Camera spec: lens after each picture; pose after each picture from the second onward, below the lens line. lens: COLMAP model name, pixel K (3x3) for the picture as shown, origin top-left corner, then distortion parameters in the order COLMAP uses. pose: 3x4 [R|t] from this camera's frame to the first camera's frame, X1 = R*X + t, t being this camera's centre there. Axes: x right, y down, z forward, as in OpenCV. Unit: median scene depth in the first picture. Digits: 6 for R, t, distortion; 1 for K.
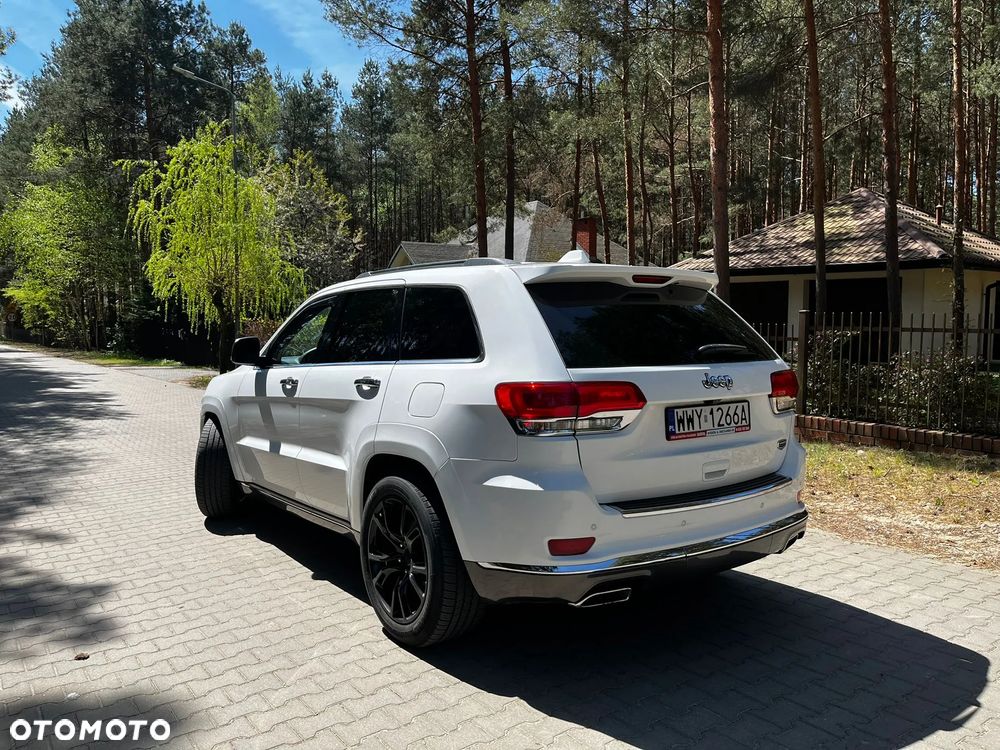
lens RADIAL K [[763.3, 0, 500.0], [0, 763.3, 375.0], [0, 0, 1]] dist [0.068550, -0.107437]
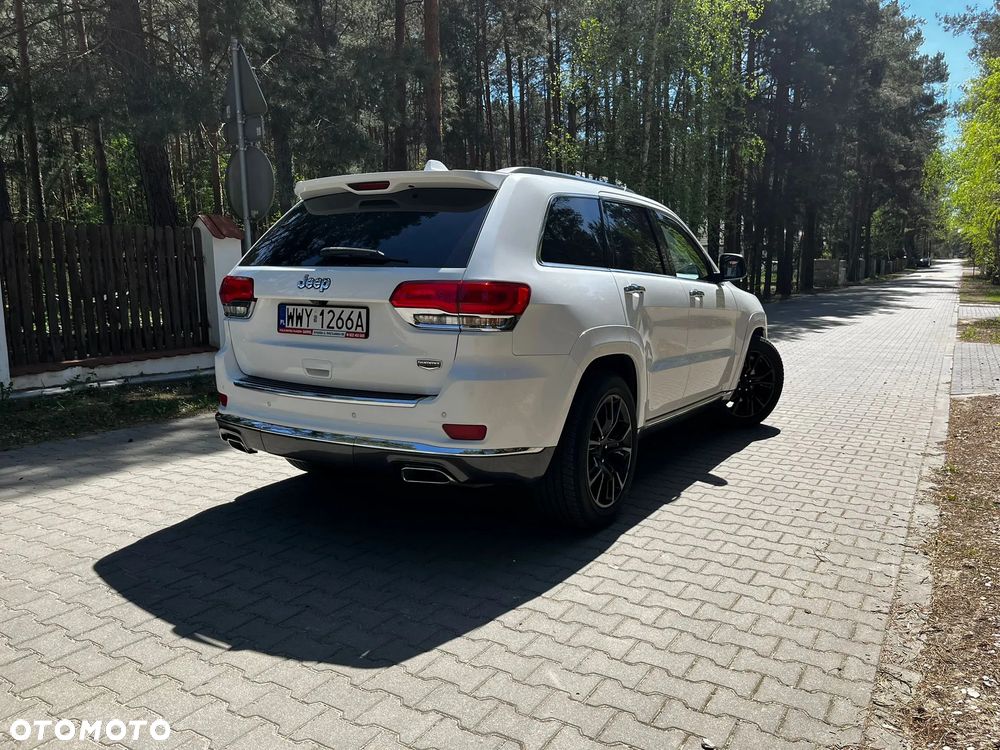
lens RADIAL K [[760.1, 0, 495.1], [0, 760.1, 374.1], [0, 0, 1]] dist [0.072017, -0.101376]
pose [[0.368483, 0.131816, -0.920242, 1.209666], [-0.061968, 0.991177, 0.117164, -0.005225], [0.927567, 0.013852, 0.373400, 0.759378]]
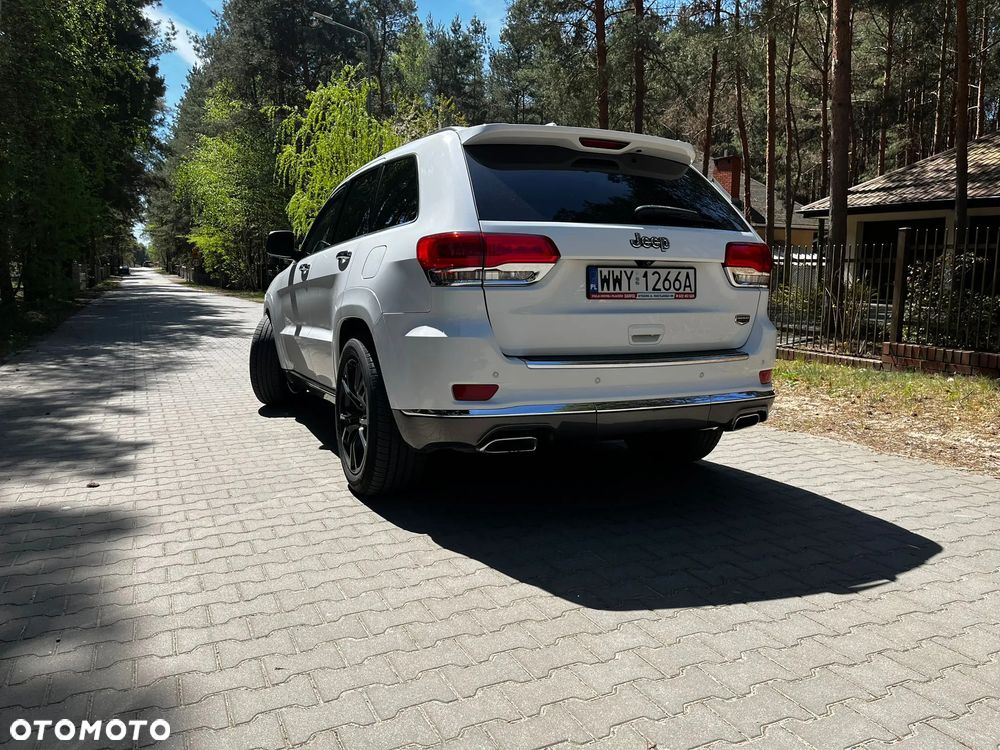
lens RADIAL K [[760.1, 0, 495.1], [0, 760.1, 374.1], [0, 0, 1]] dist [0.072017, -0.101376]
pose [[0.979764, 0.037779, -0.196560, 0.259194], [-0.025758, 0.997658, 0.063360, 0.107430], [0.198494, -0.057015, 0.978442, 0.001310]]
